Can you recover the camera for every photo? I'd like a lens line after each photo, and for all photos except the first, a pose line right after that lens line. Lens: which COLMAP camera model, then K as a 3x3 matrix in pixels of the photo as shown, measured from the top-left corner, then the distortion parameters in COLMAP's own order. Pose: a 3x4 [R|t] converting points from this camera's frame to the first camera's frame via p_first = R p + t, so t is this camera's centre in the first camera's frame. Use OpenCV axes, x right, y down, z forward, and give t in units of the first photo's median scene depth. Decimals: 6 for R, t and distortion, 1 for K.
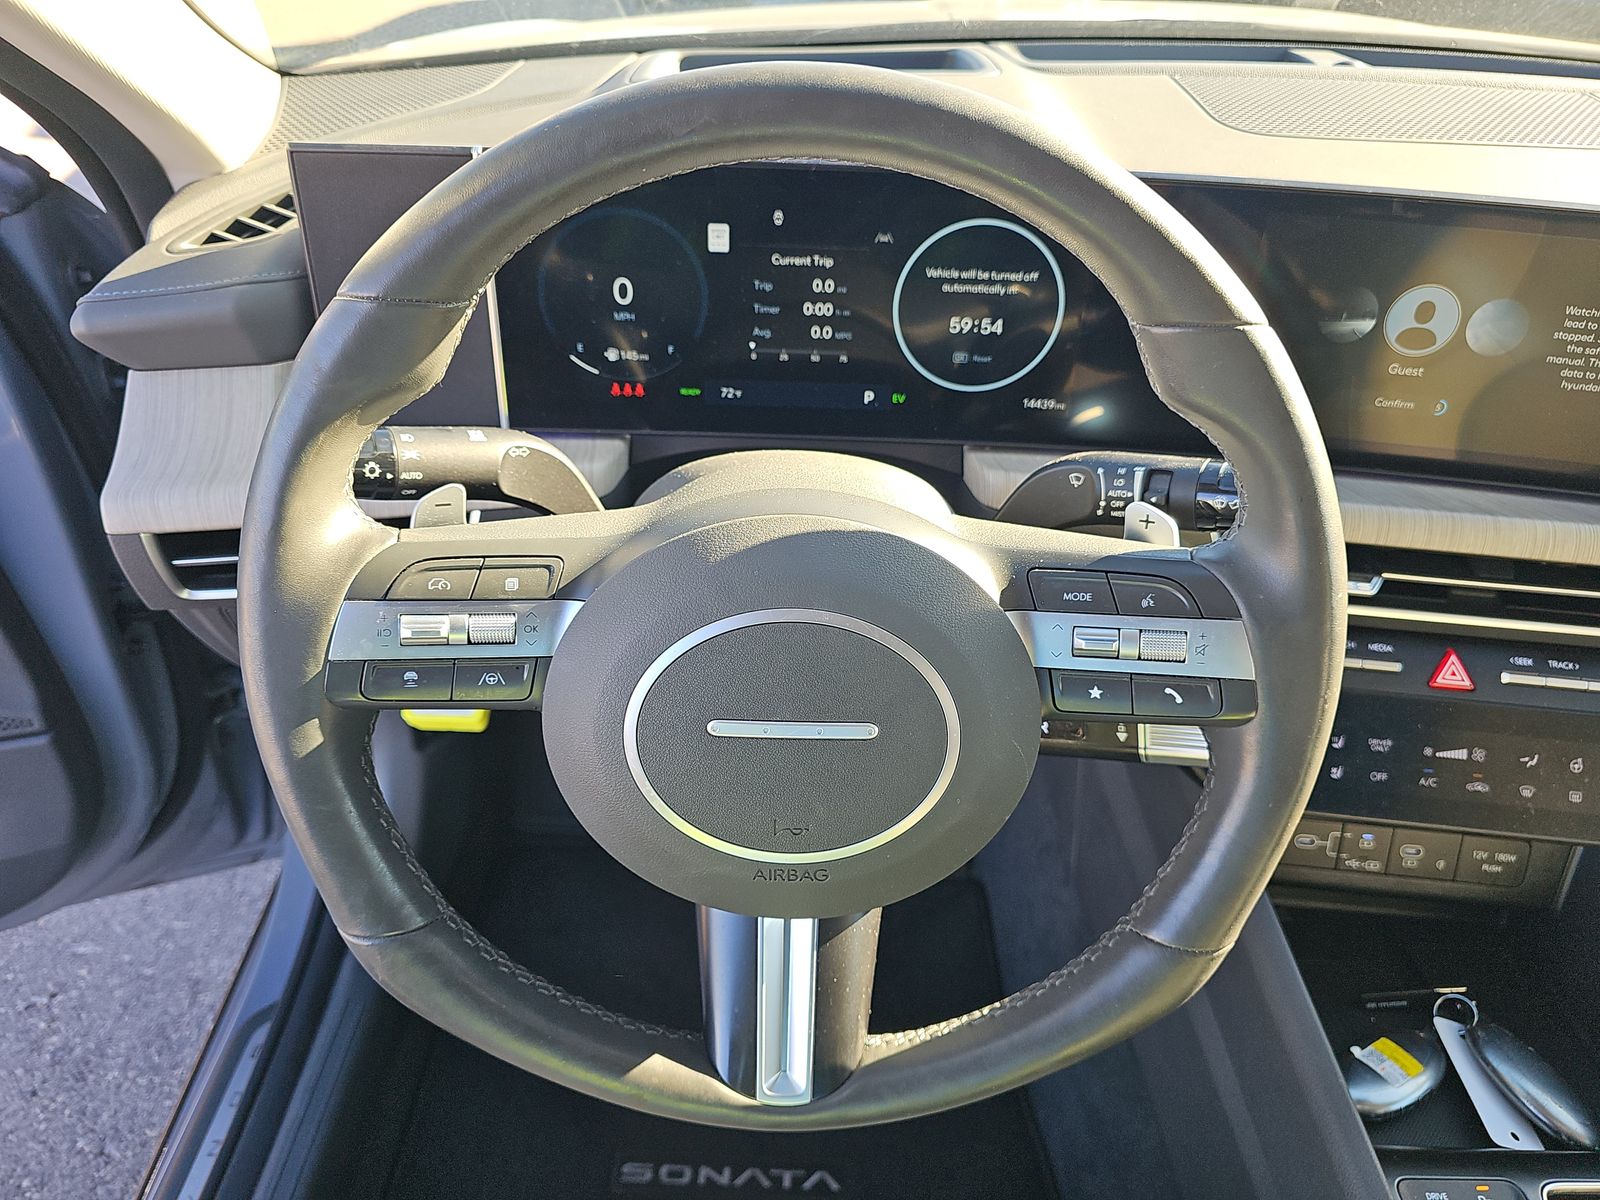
lens RADIAL K [[1087.6, 0, 801.2], [0, 1087.6, 592.9], [0, 0, 1]] dist [0.055893, -0.000012]
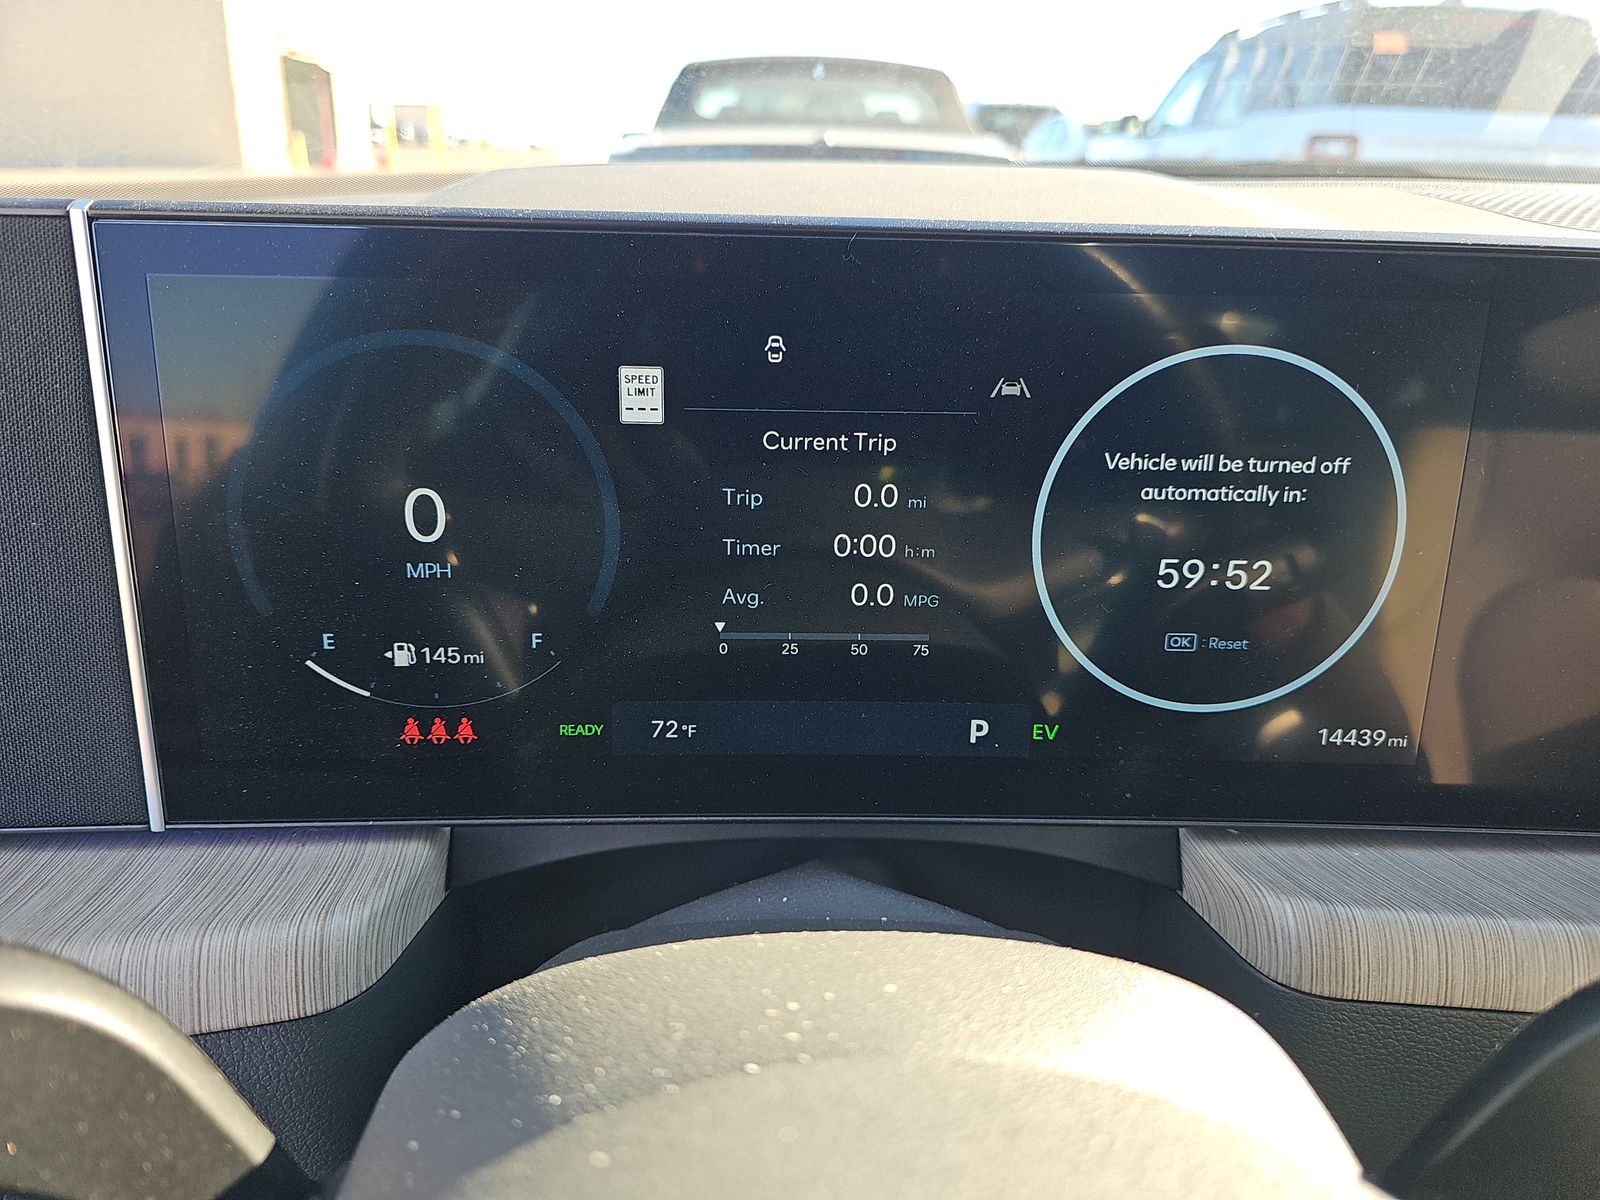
lens RADIAL K [[1087.6, 0, 796.3], [0, 1087.6, 596.4], [0, 0, 1]] dist [0.055893, -0.000012]
pose [[0.999090, -0.022765, 0.036055, -0.029582], [0.030583, 0.971788, -0.233865, -0.134524], [-0.029713, 0.234755, 0.971600, 0.566932]]
